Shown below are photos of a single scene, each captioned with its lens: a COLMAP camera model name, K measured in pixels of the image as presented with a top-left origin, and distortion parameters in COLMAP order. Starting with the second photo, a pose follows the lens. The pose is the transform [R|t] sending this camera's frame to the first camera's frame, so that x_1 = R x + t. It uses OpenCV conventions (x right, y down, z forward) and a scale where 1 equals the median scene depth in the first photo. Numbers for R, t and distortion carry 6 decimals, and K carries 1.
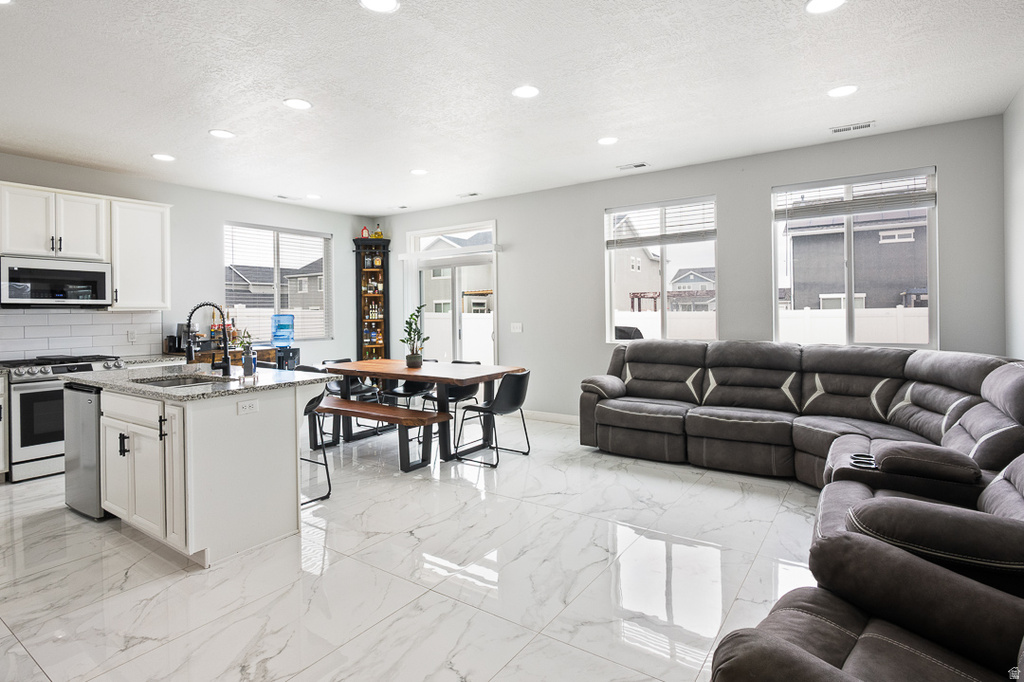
lens RADIAL K [[521.2, 0, 512.1], [0, 521.2, 314.7], [0, 0, 1]] dist [-0.002220, 0.001645]
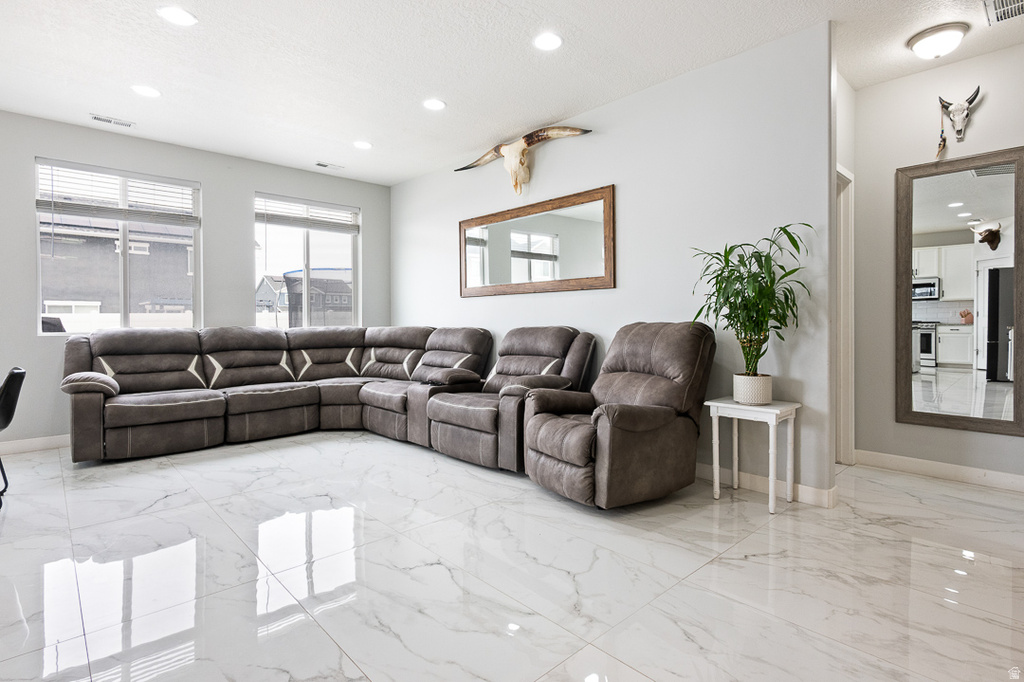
lens RADIAL K [[512.8, 0, 515.6], [0, 512.8, 322.8], [0, 0, 1]] dist [-0.001865, 0.000900]
pose [[0.215075, 0.006486, 0.976576, -0.464436], [0.005528, 0.999954, -0.007858, 0.053145], [-0.976582, 0.007088, 0.215029, 0.201598]]
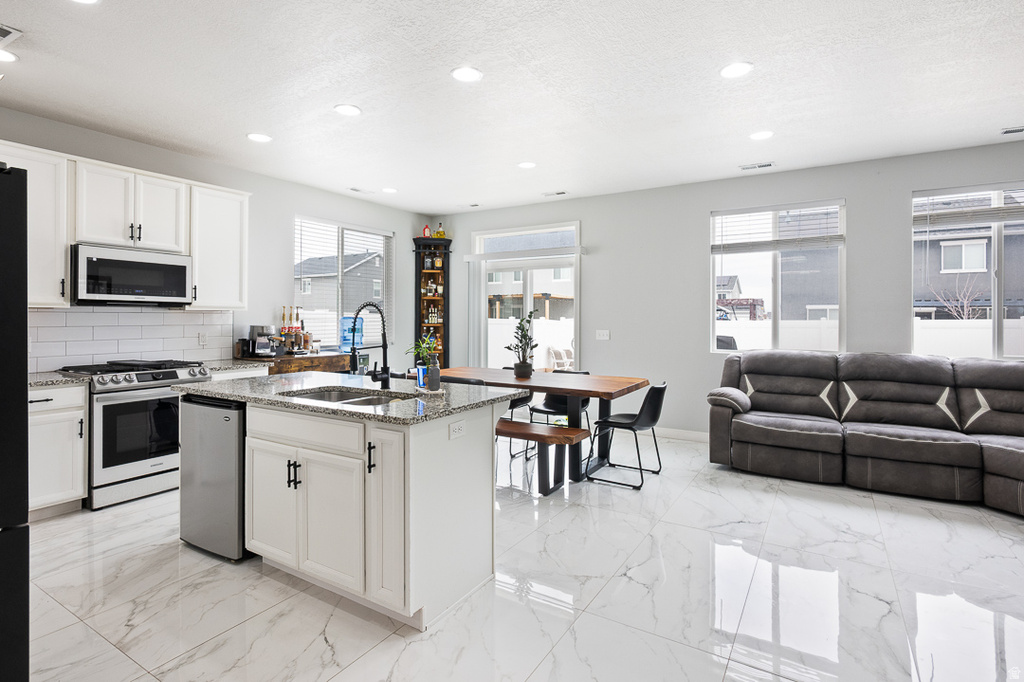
lens RADIAL K [[509.4, 0, 510.9], [0, 509.4, 318.5], [0, 0, 1]] dist [-0.002546, 0.001132]
pose [[0.998469, 0.015731, 0.053033, -0.274386], [-0.015536, 0.999871, -0.004080, 0.001897], [-0.053091, 0.003250, 0.998584, 0.111319]]
